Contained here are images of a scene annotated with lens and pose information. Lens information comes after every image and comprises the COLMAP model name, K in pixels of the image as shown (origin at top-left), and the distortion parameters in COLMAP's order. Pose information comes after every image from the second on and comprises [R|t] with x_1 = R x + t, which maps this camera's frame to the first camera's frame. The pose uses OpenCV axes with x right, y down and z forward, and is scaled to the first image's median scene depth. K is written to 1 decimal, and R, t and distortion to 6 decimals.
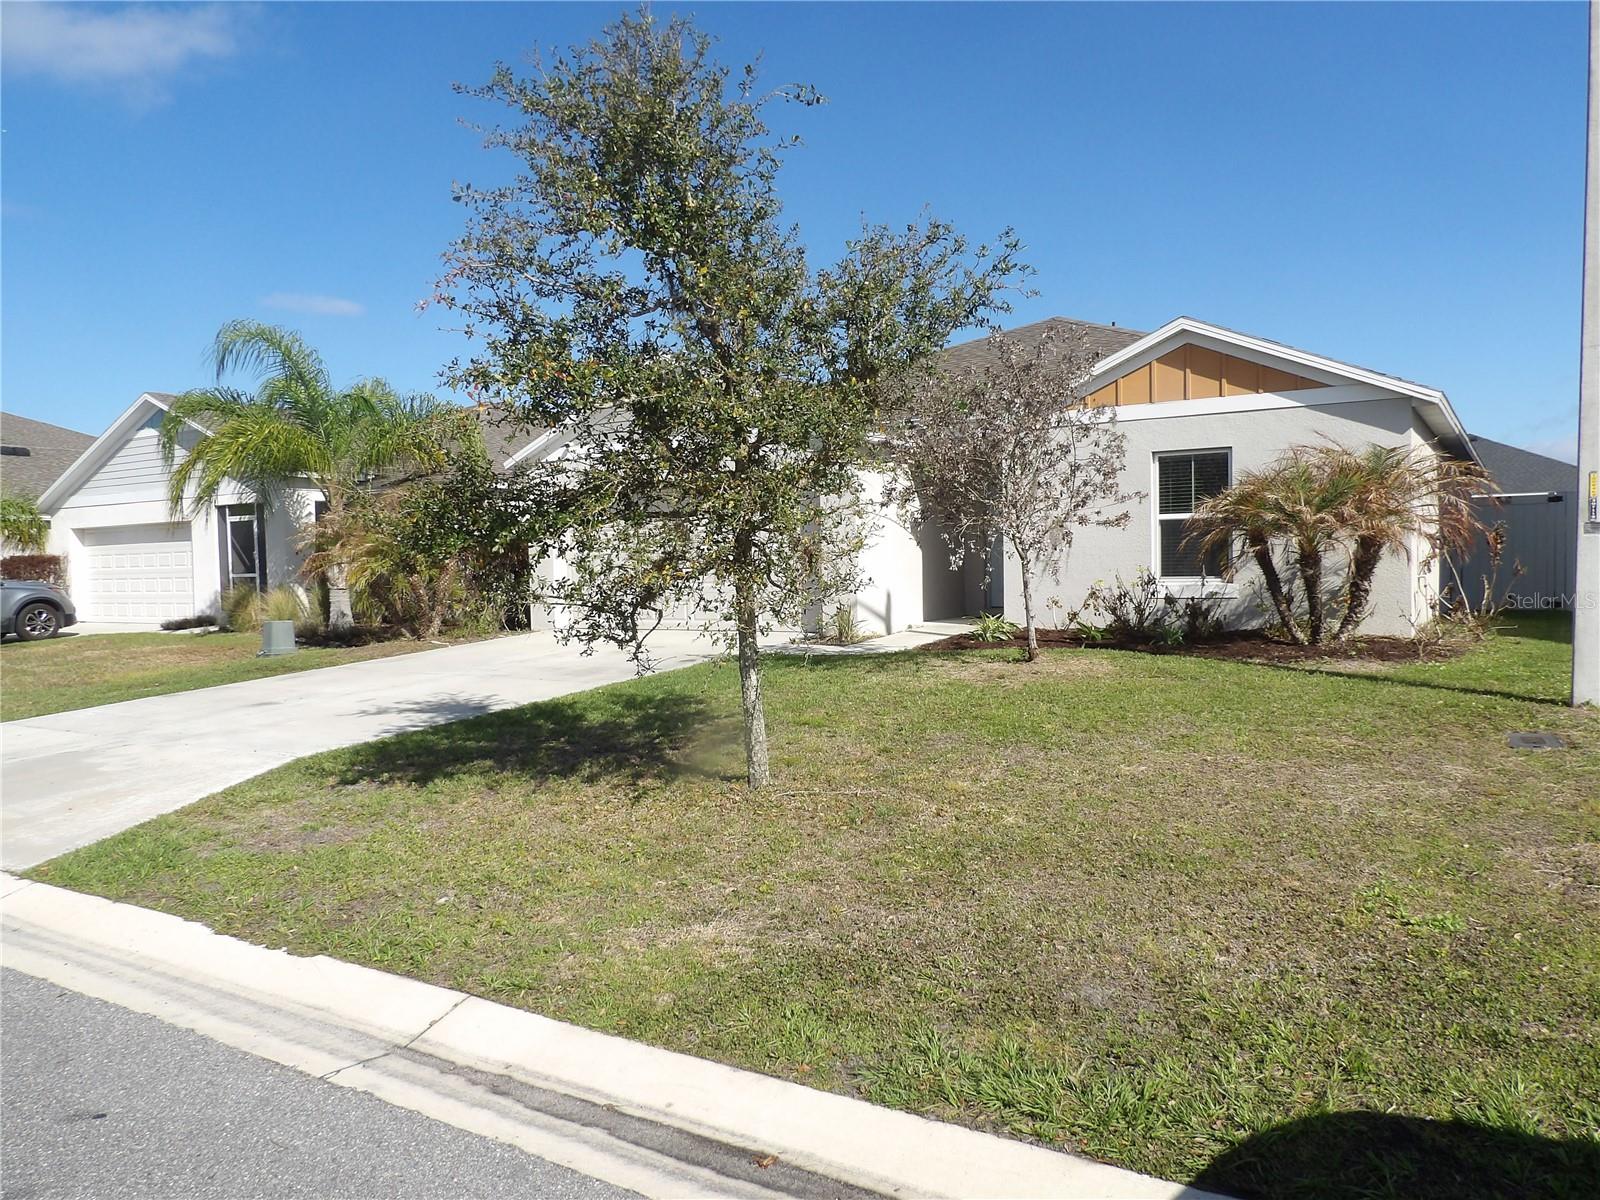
lens RADIAL K [[1121.2, 0, 805.9], [0, 1121.2, 595.9], [0, 0, 1]] dist [-0.031926, 0.043886]
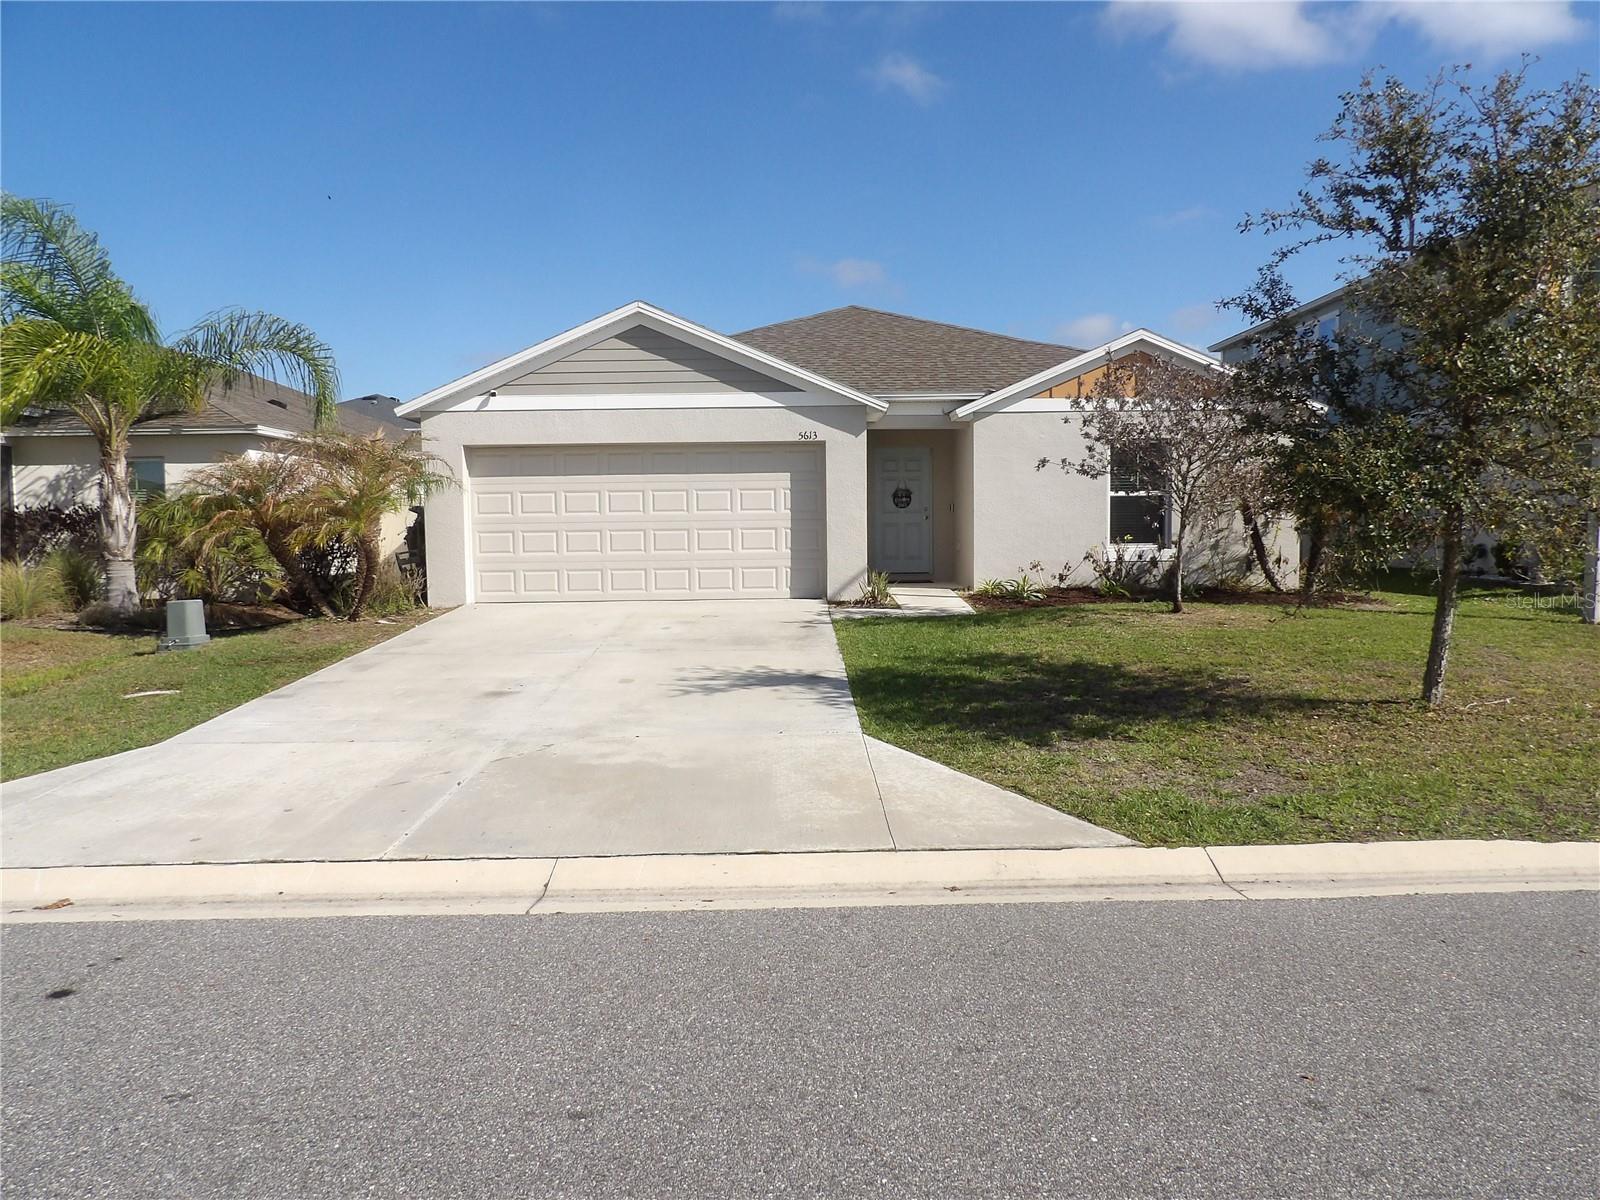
lens RADIAL K [[1121.2, 0, 805.9], [0, 1121.2, 595.9], [0, 0, 1]] dist [-0.031926, 0.043886]
pose [[0.841743, -0.020986, 0.539470, -0.613247], [0.011618, 0.999717, 0.020762, 0.010610], [-0.539753, -0.011209, 0.841749, 0.167942]]
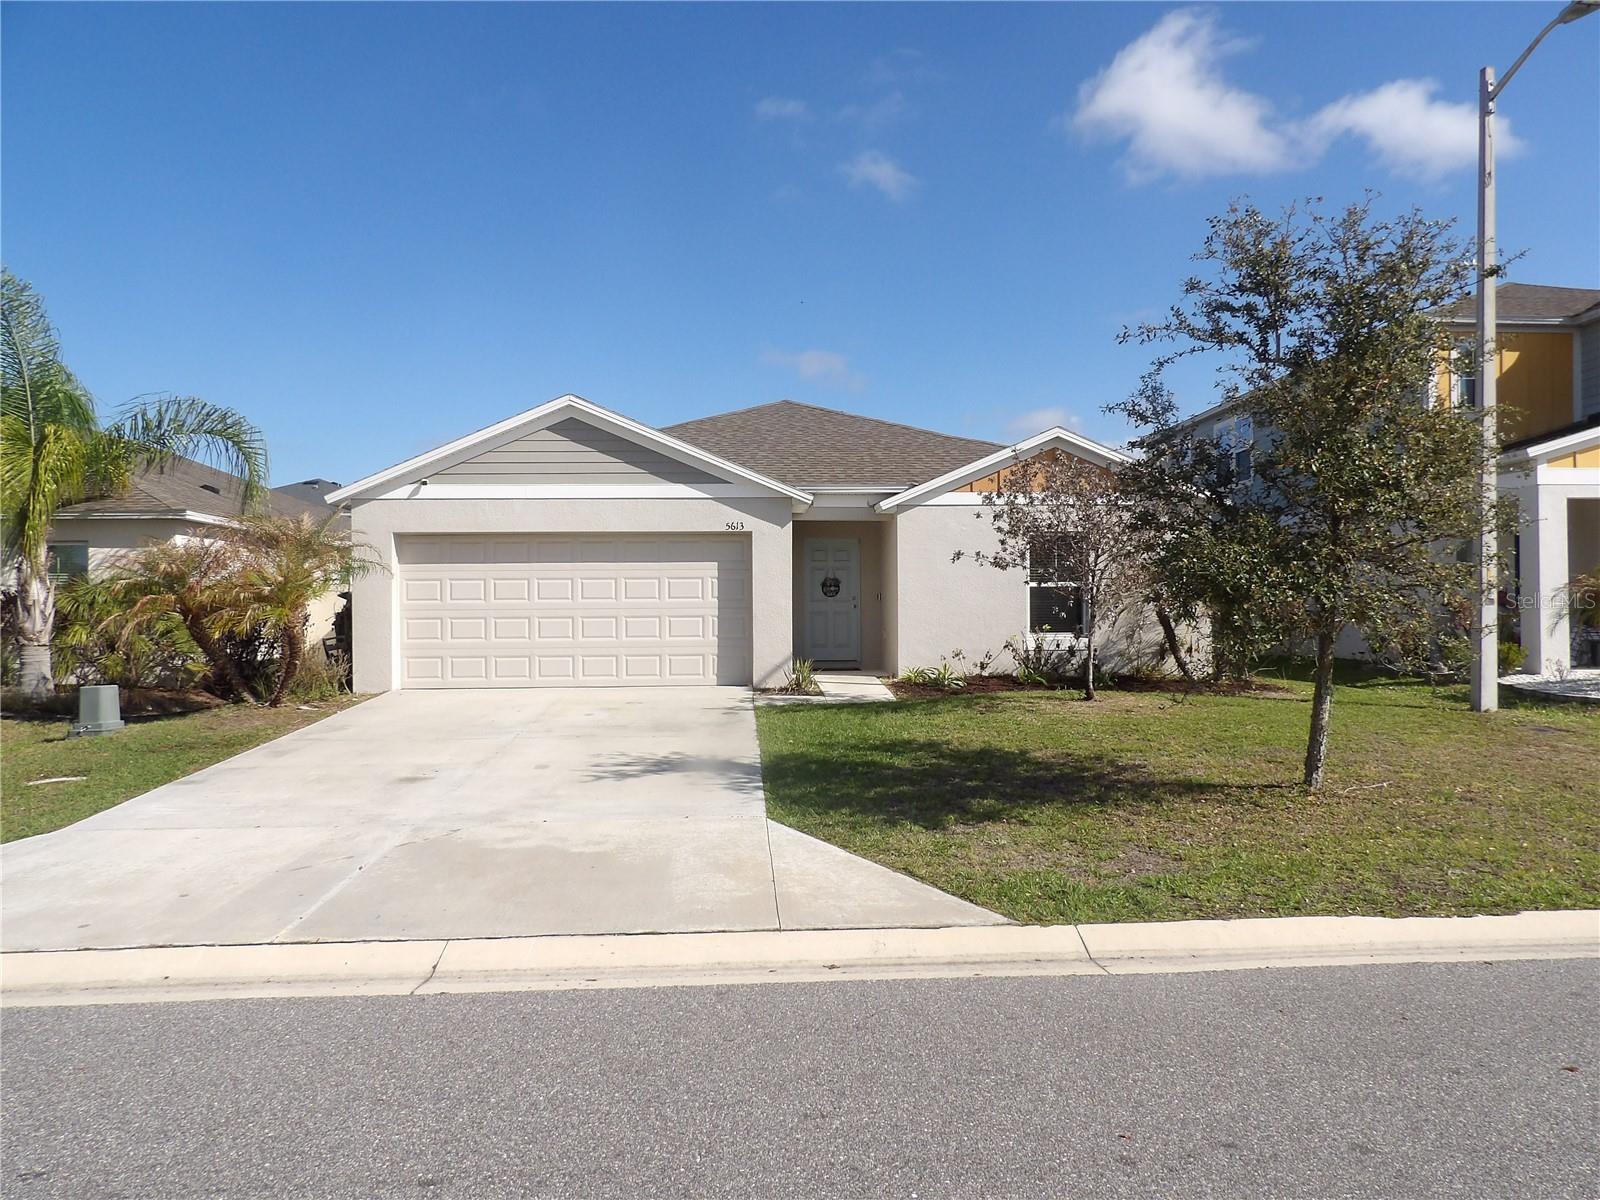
lens RADIAL K [[1119.8, 0, 801.8], [0, 1119.8, 608.0], [0, 0, 1]] dist [-0.029096, 0.048146]
pose [[0.817218, 0.019687, 0.575993, -0.605853], [0.008232, 0.998916, -0.045822, 0.010290], [-0.576270, 0.042188, 0.816170, 0.139560]]
